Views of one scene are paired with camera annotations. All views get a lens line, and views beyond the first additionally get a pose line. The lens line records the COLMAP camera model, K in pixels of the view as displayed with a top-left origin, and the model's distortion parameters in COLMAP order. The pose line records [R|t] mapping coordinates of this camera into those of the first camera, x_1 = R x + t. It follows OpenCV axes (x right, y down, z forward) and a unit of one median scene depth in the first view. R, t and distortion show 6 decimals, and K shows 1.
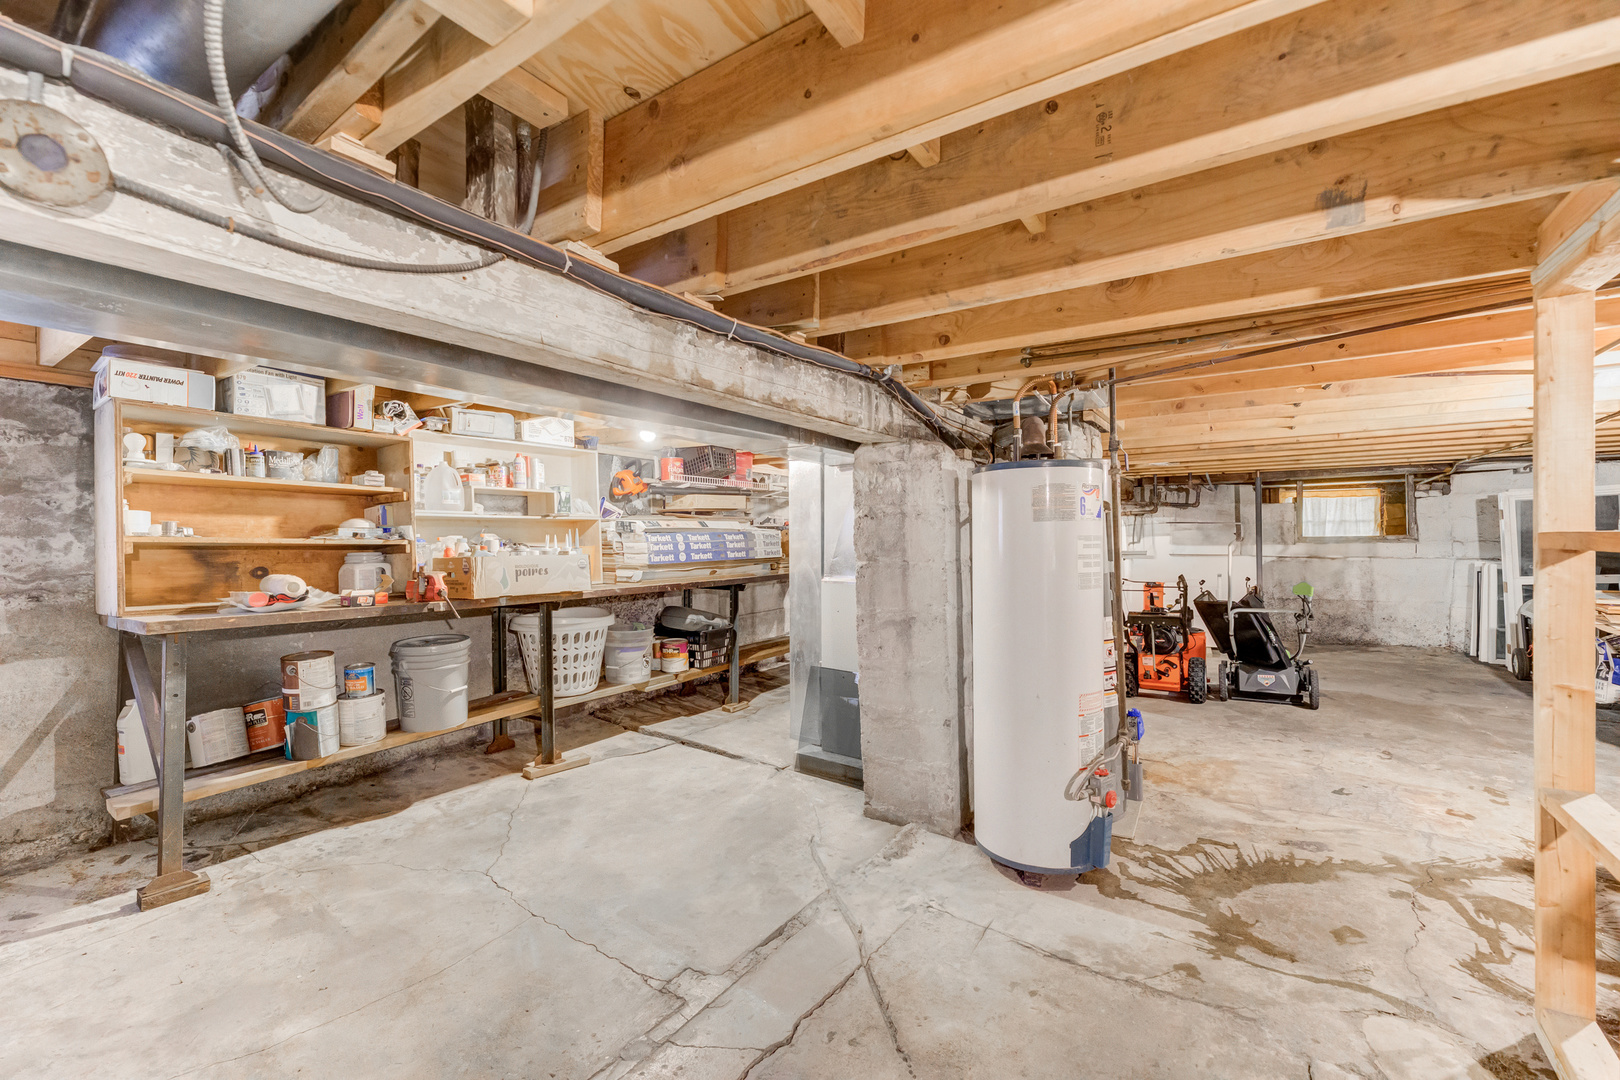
lens RADIAL K [[658.9, 0, 809.3], [0, 658.9, 539.3], [0, 0, 1]] dist [0.002286, 0.000146]
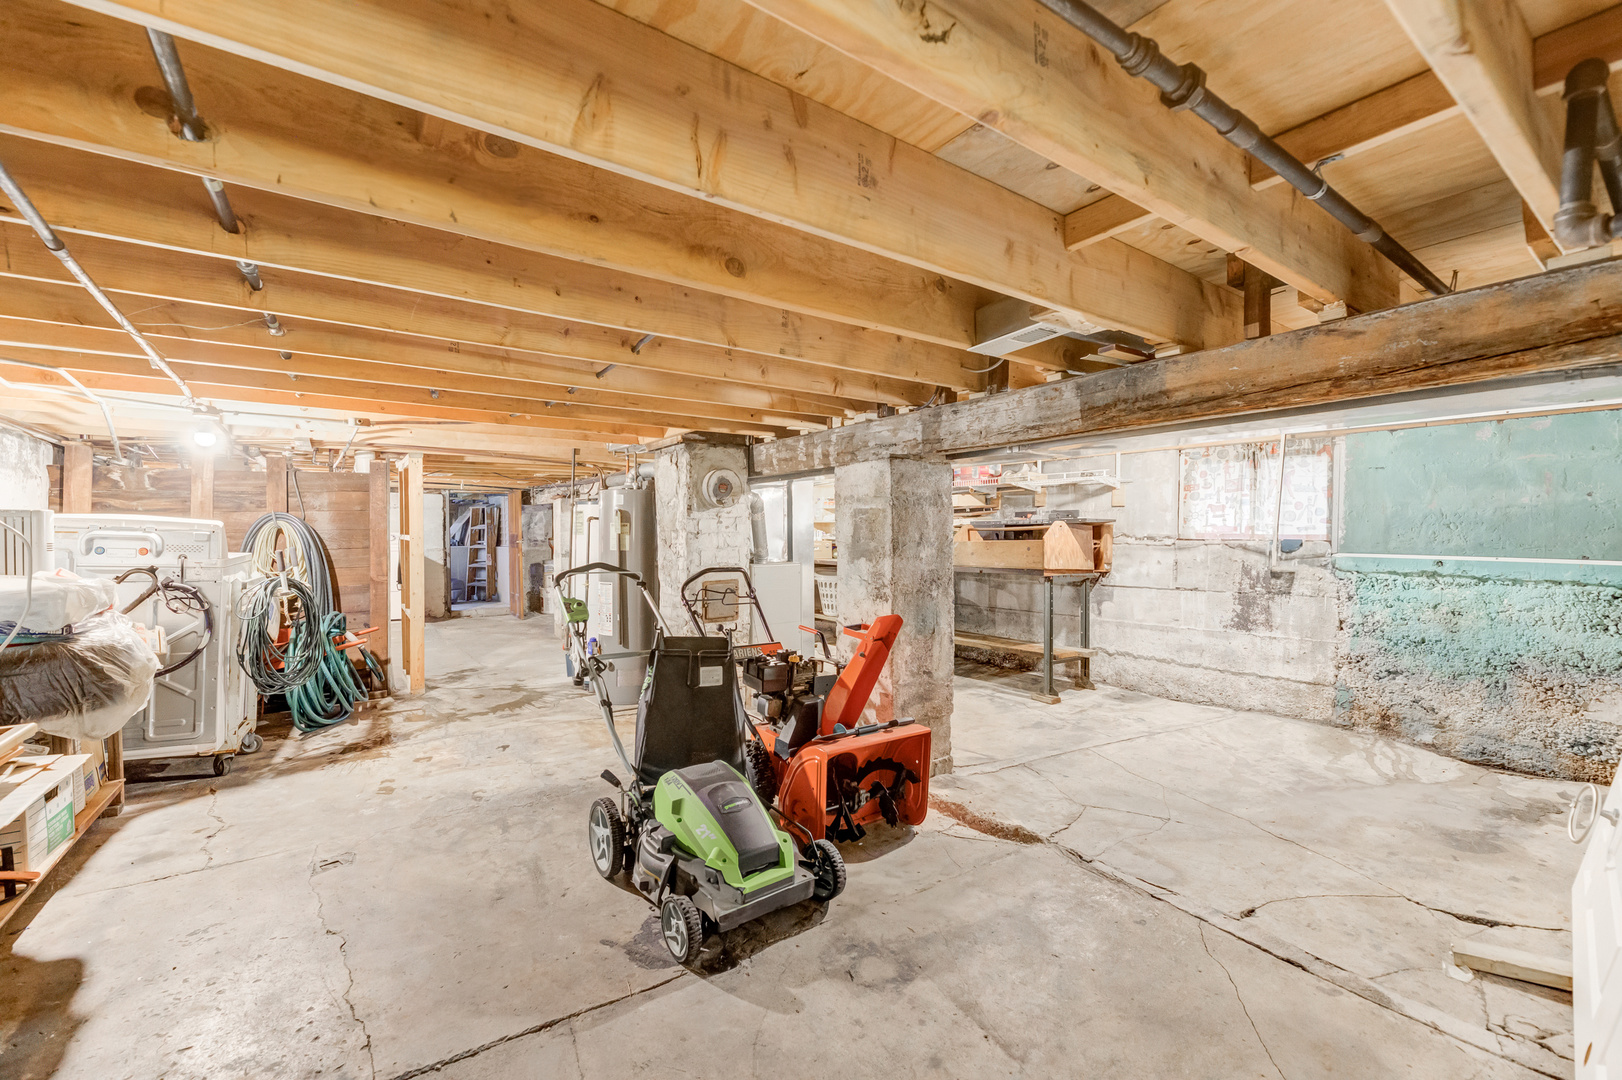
lens RADIAL K [[659.7, 0, 806.1], [0, 659.7, 533.9], [0, 0, 1]] dist [0.002286, 0.000146]
pose [[-0.346305, 0.013663, -0.938023, 1.597792], [0.002132, 0.999903, 0.013778, -0.024504], [0.938120, 0.002772, -0.346300, 1.775716]]
